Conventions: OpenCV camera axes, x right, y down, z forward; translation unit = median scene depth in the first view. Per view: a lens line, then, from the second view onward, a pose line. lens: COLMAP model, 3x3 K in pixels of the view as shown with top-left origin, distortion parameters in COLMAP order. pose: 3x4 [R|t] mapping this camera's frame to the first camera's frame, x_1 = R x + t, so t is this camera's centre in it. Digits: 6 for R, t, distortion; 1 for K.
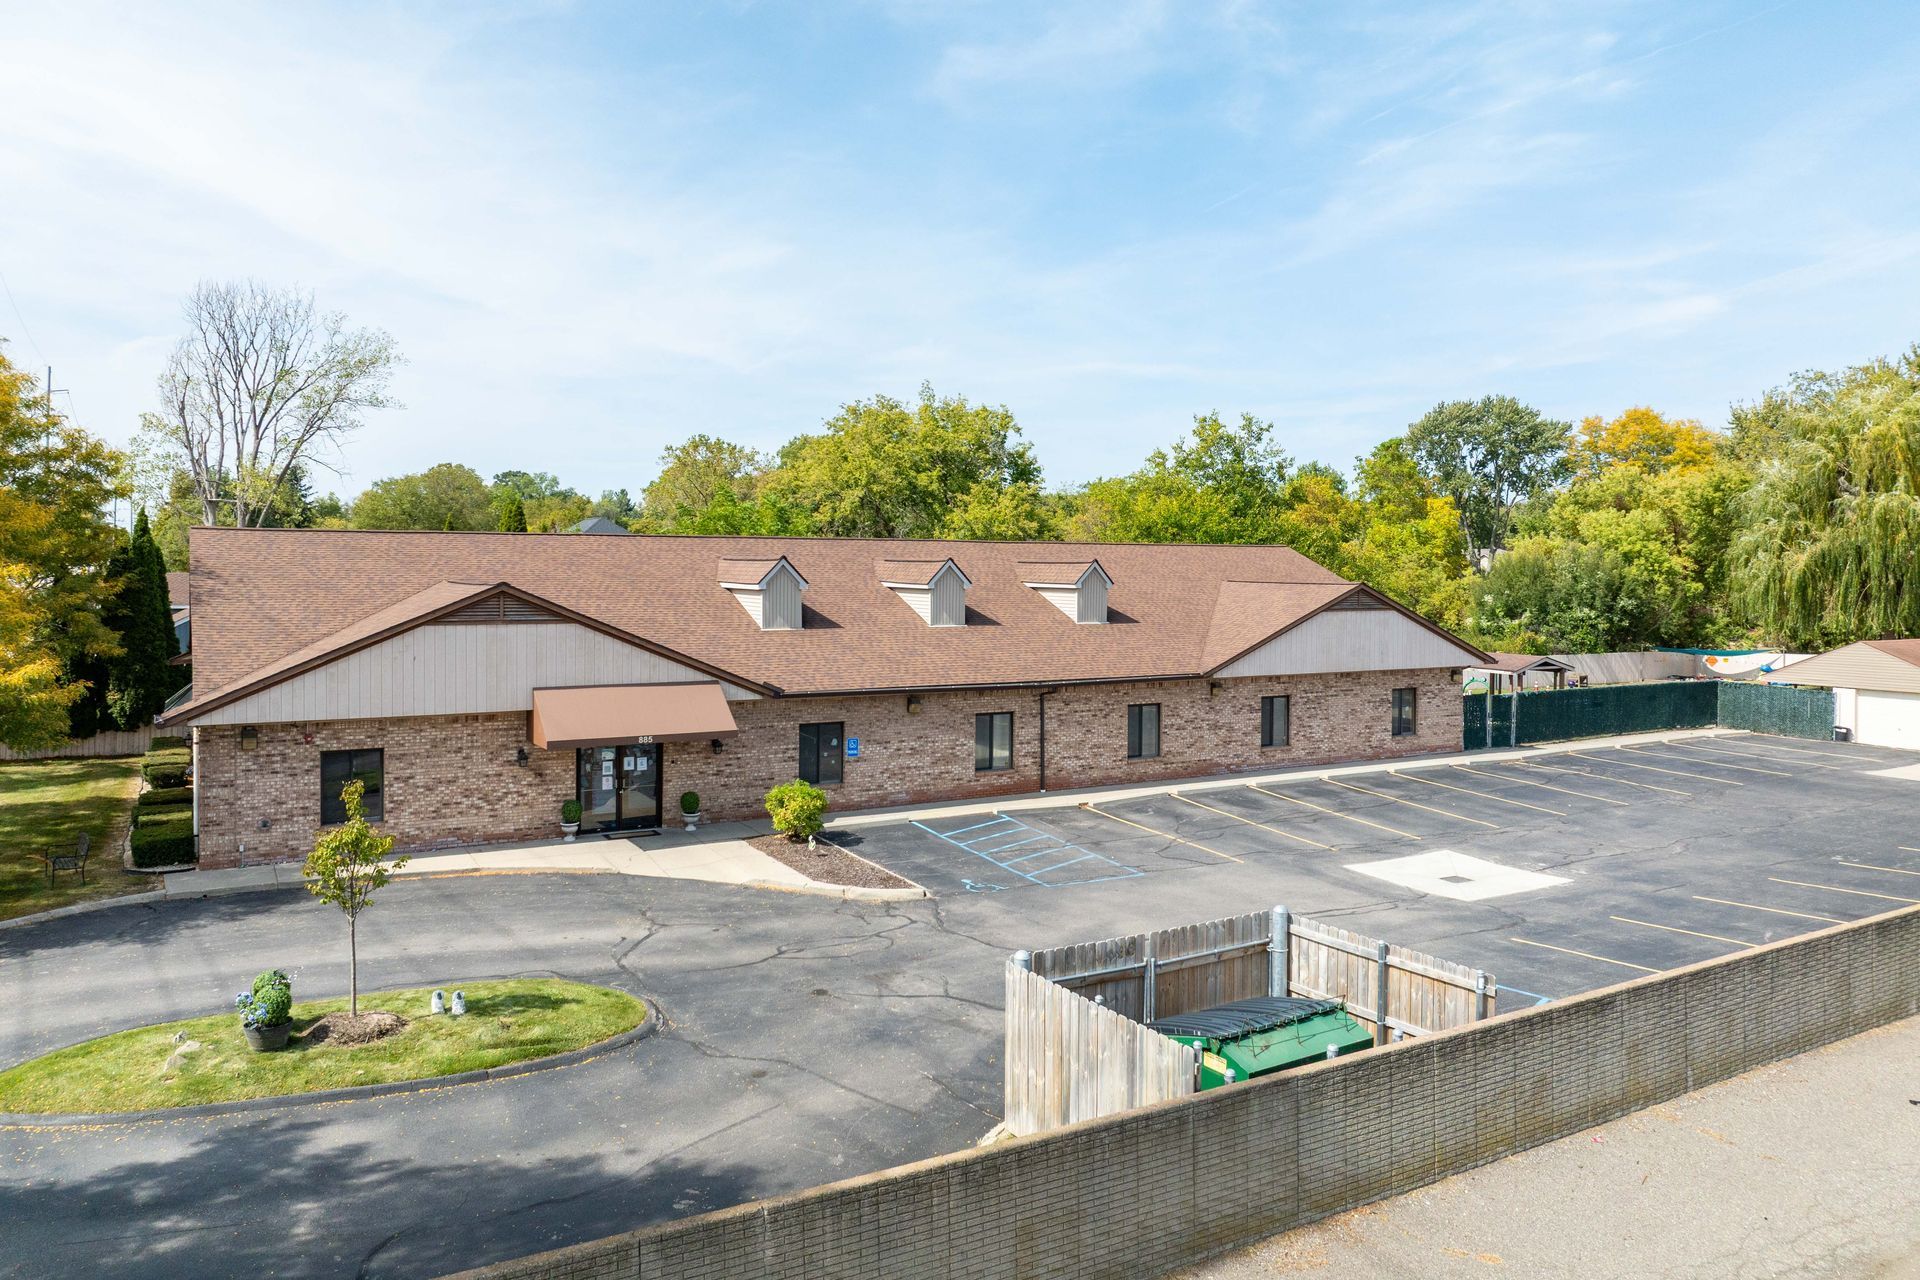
lens RADIAL K [[1361.9, 0, 962.4], [0, 1361.9, 563.6], [0, 0, 1]] dist [-0.039226, -0.003509]
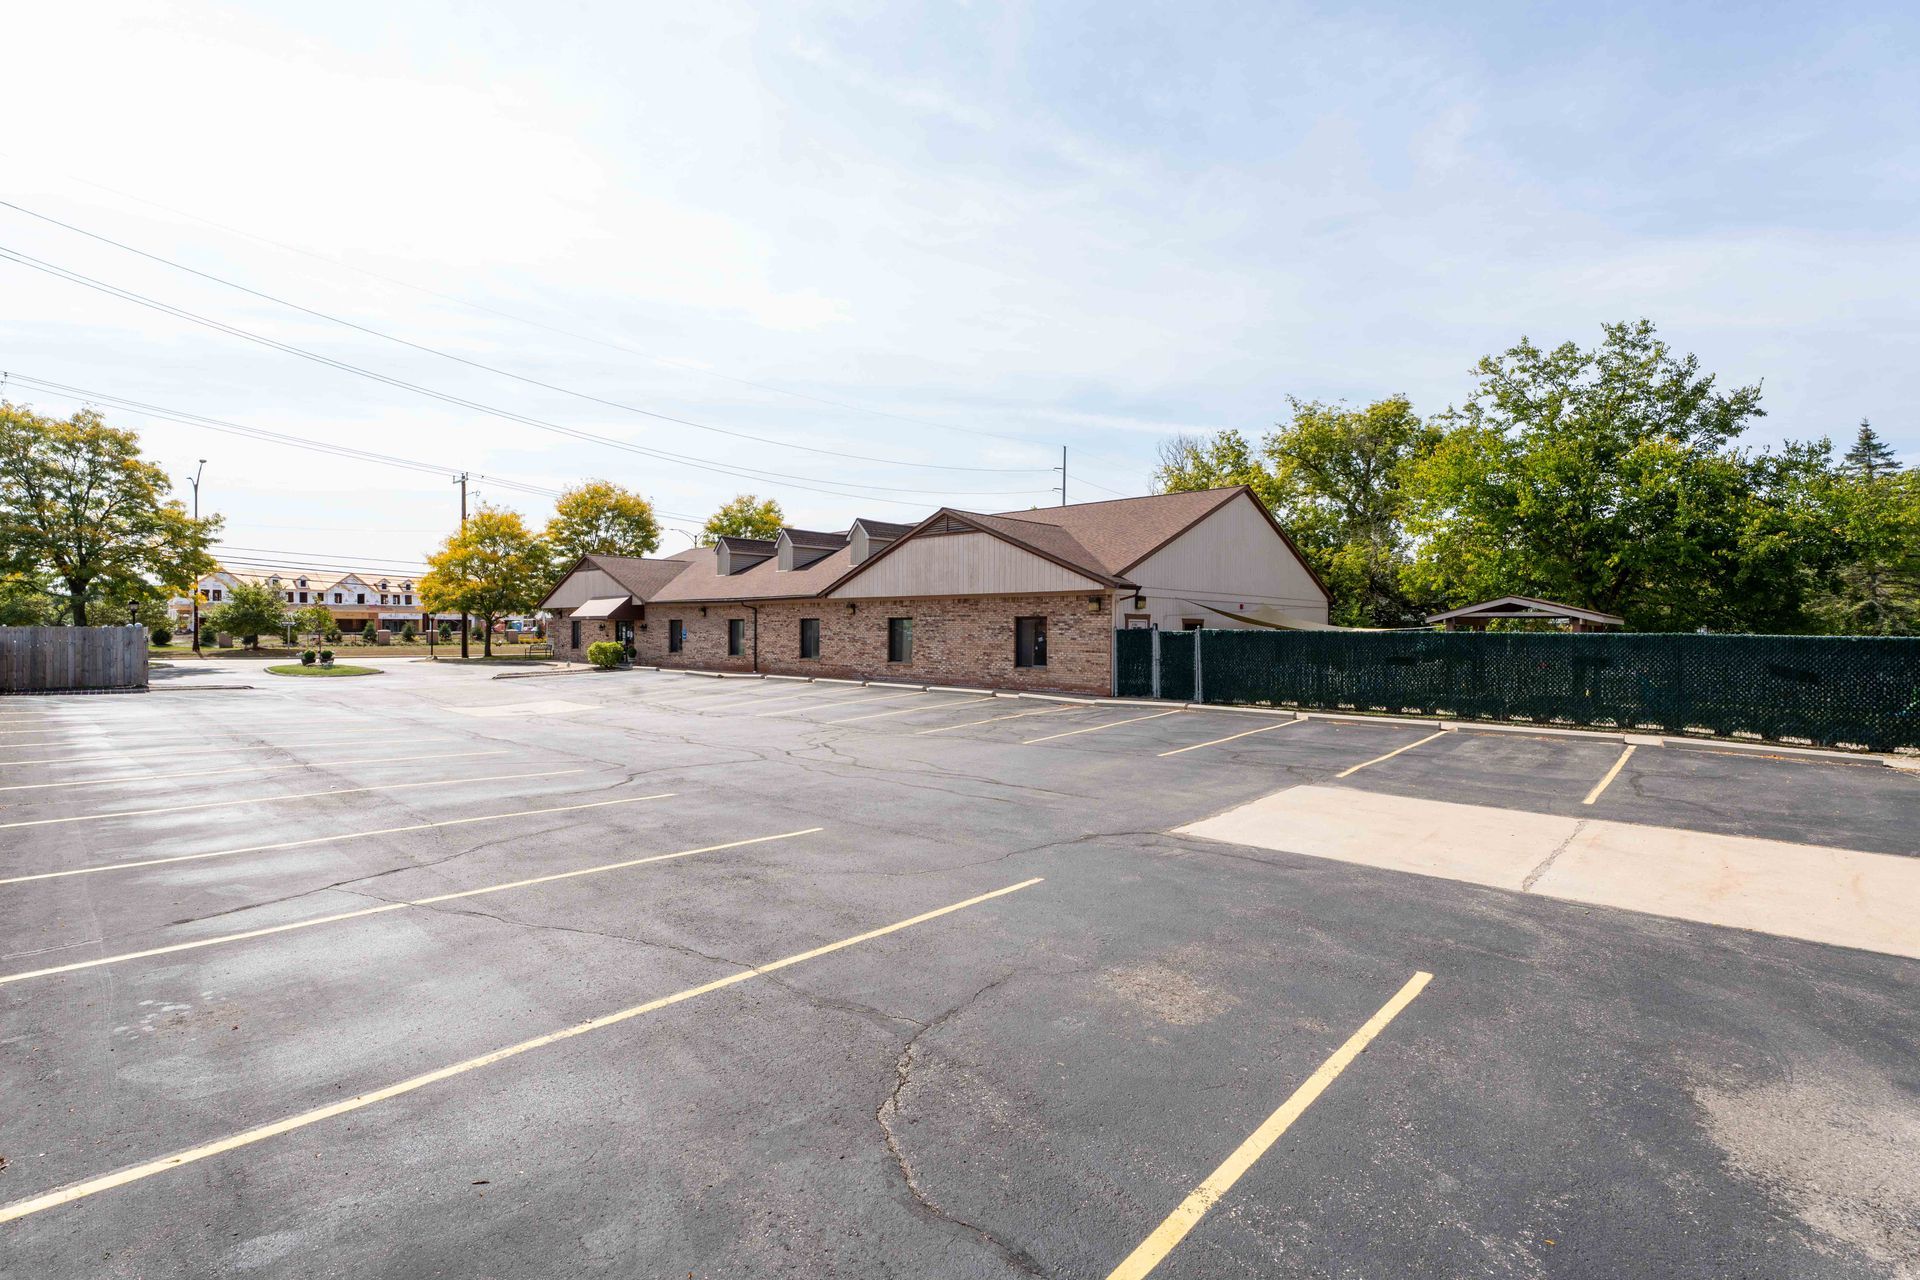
lens RADIAL K [[851.4, 0, 951.6], [0, 851.4, 642.9], [0, 0, 1]] dist [-0.001017, 0.001187]
pose [[0.289740, 0.006134, -0.957086, 1.054343], [-0.005969, 0.999972, 0.004602, 0.130527], [0.957087, 0.004379, 0.289768, 0.945386]]
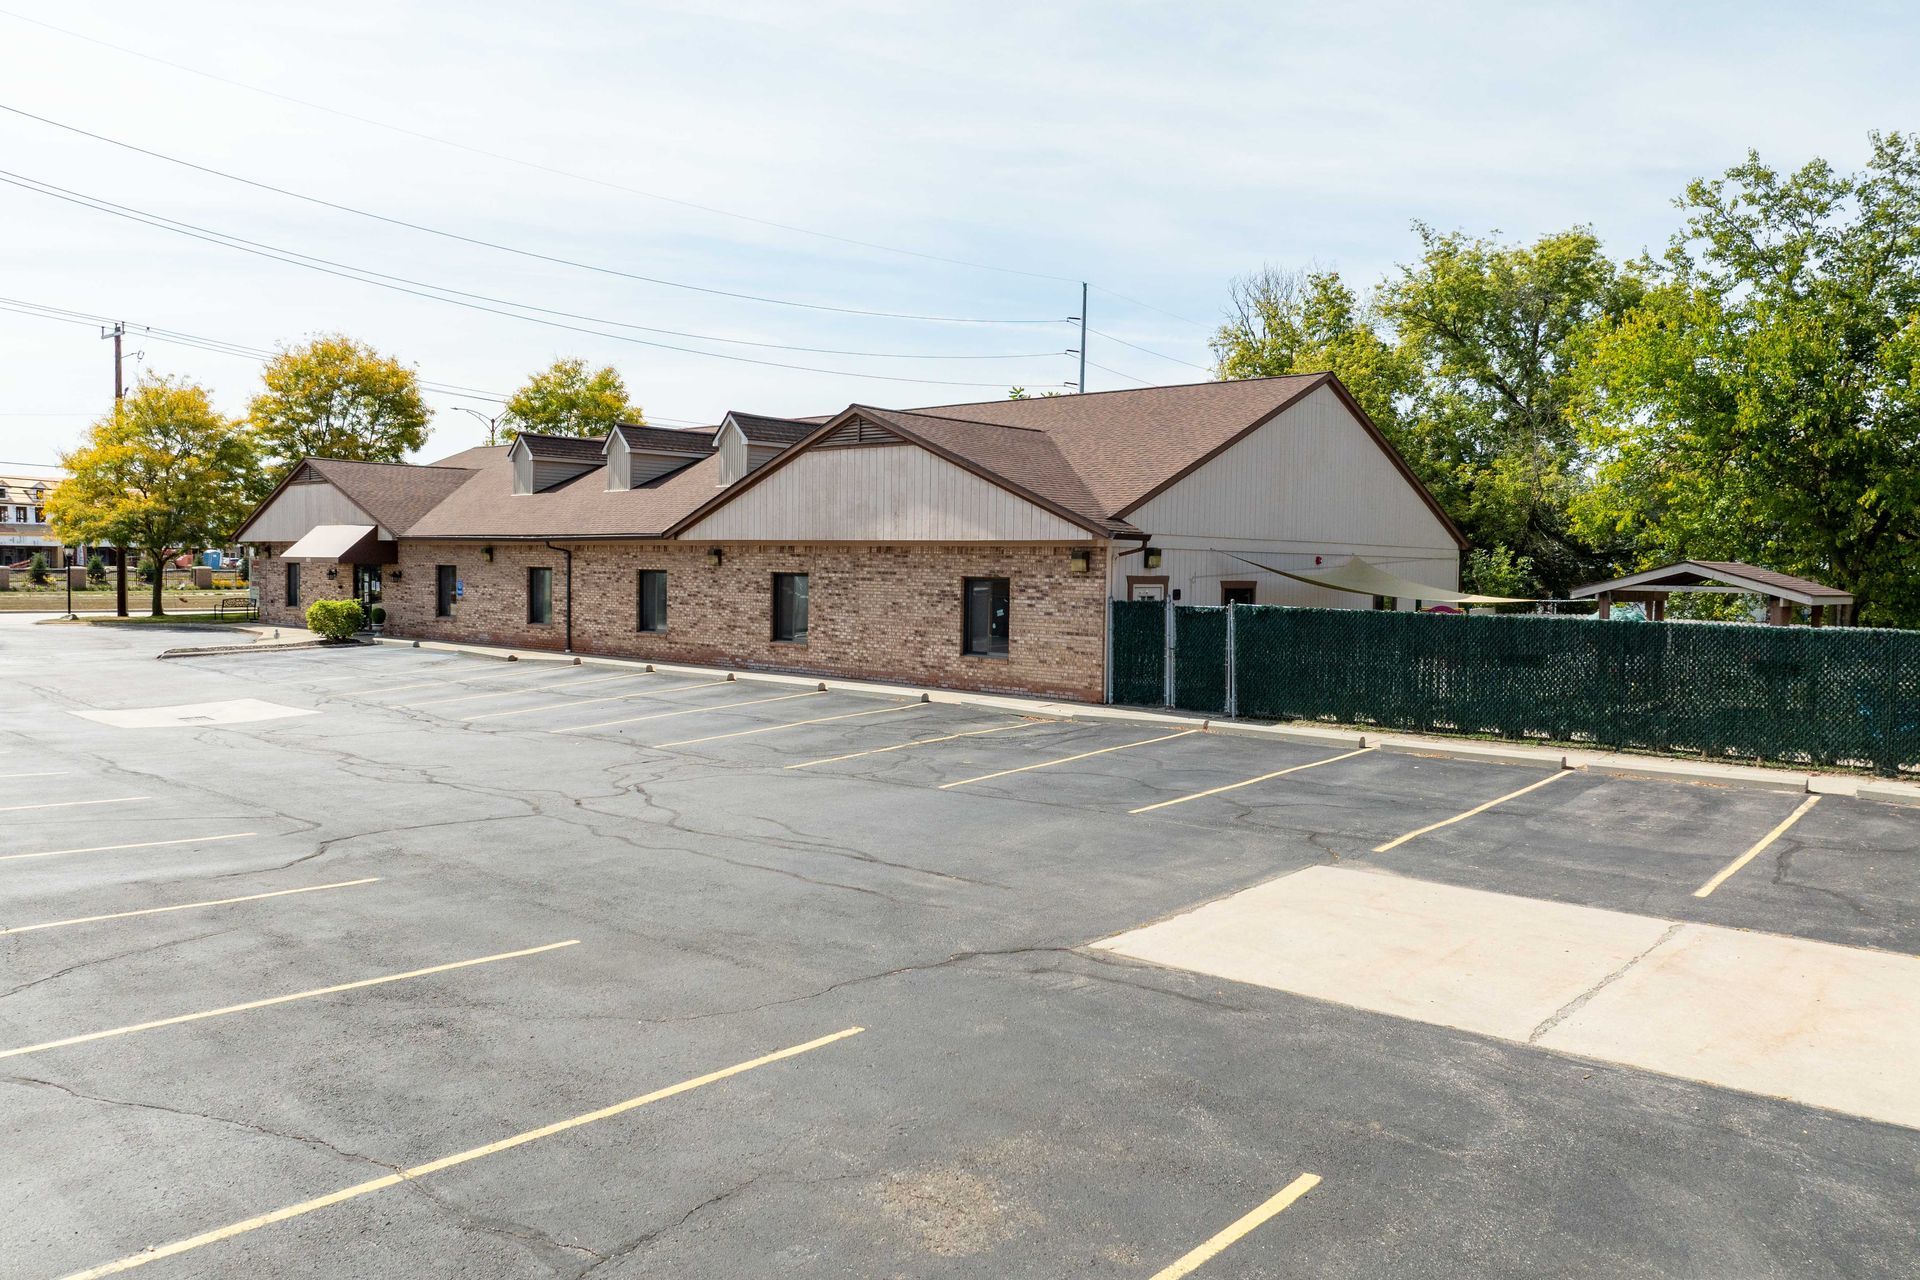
lens RADIAL K [[1361.9, 0, 968.5], [0, 1361.9, 633.0], [0, 0, 1]] dist [-0.039226, -0.003509]
pose [[0.322813, 0.043143, -0.945479, 1.083697], [-0.014849, 0.999068, 0.040519, 0.112062], [0.946346, 0.000959, 0.323153, 0.968968]]
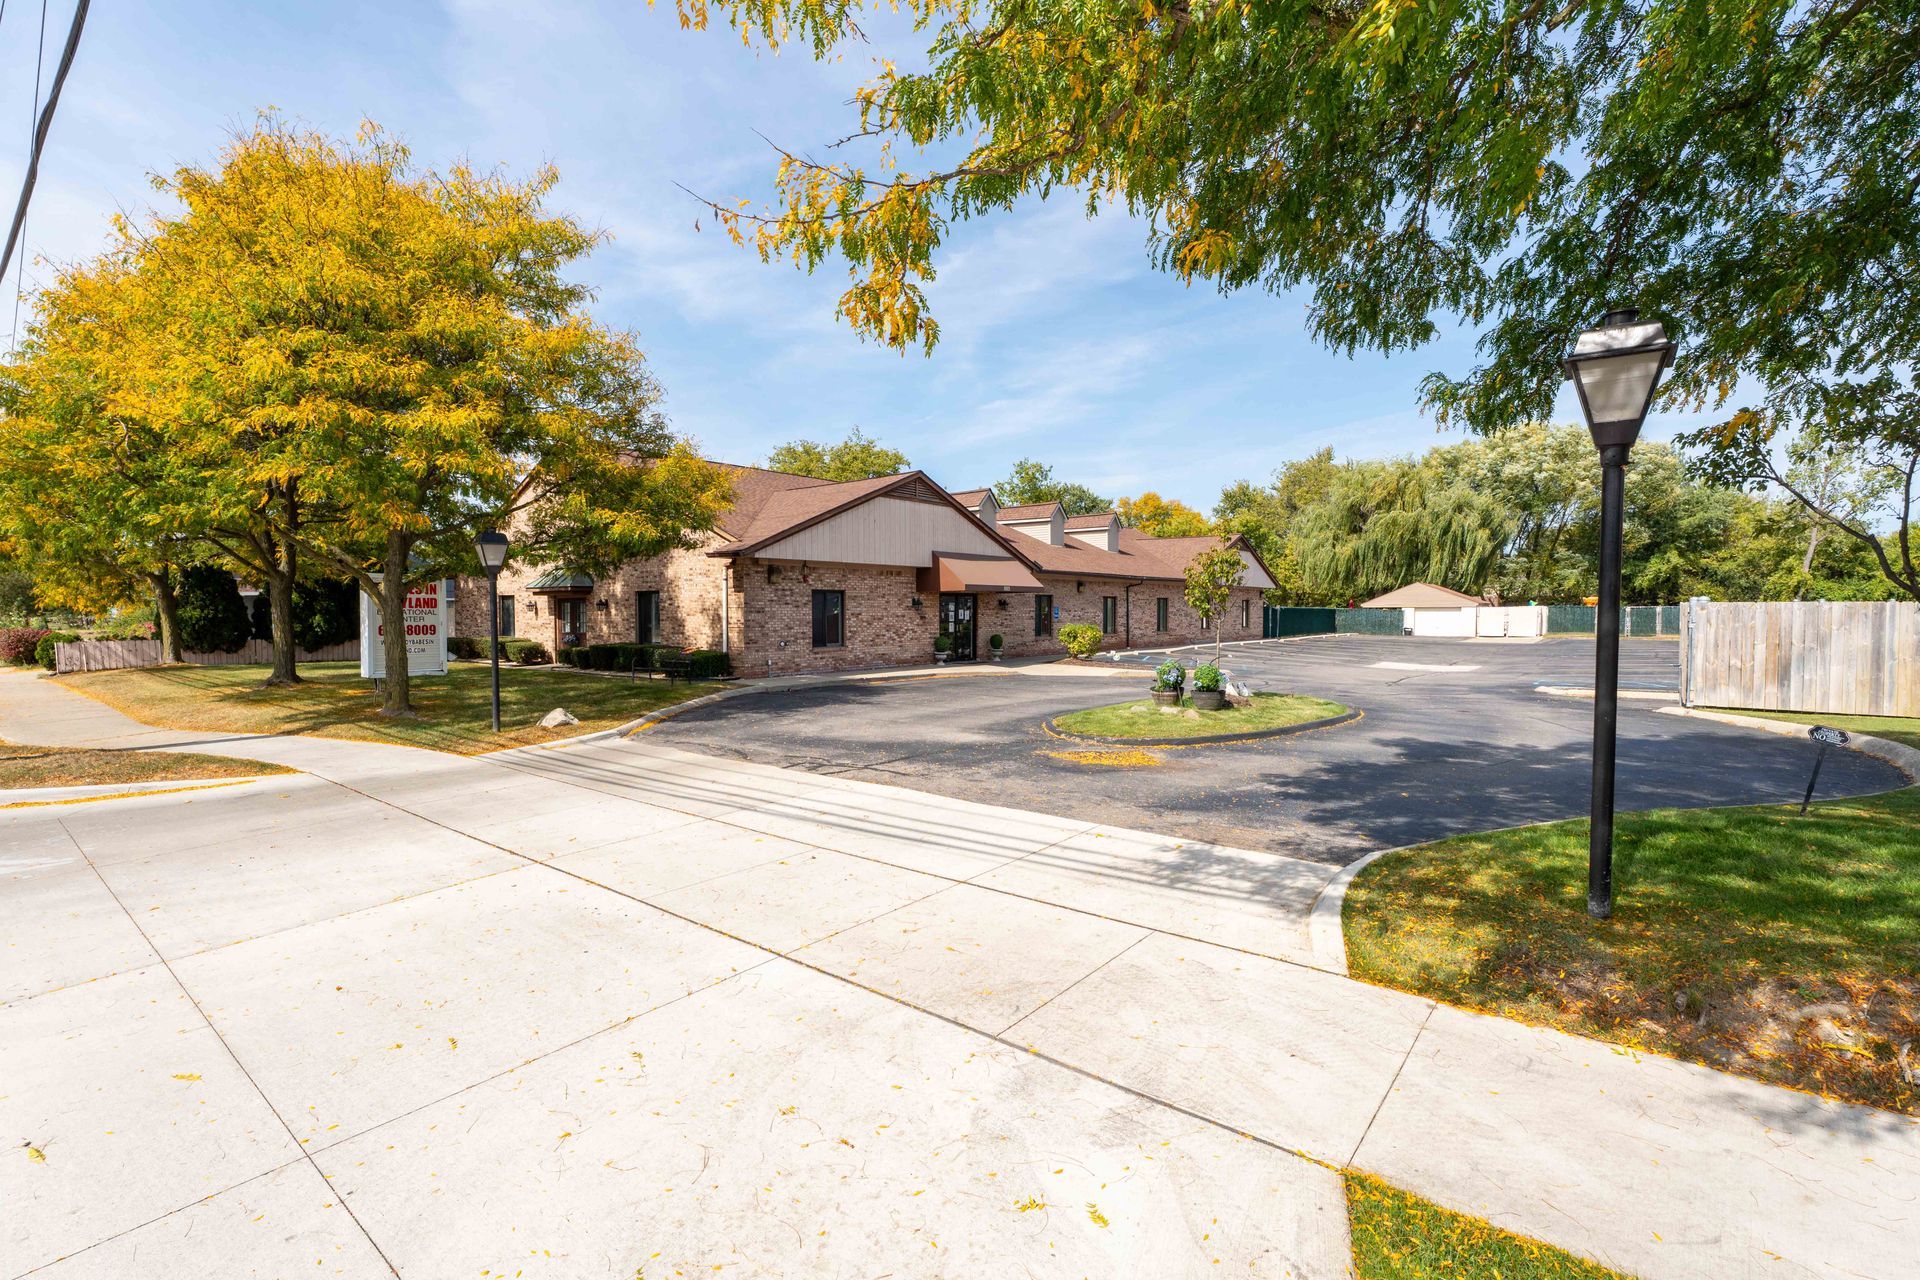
lens RADIAL K [[851.4, 0, 950.0], [0, 851.4, 614.8], [0, 0, 1]] dist [-0.001017, 0.001187]
pose [[0.936250, -0.010578, 0.351175, -0.487241], [0.008595, 0.999937, 0.007205, 0.121292], [-0.351229, -0.003727, 0.936282, 0.149306]]
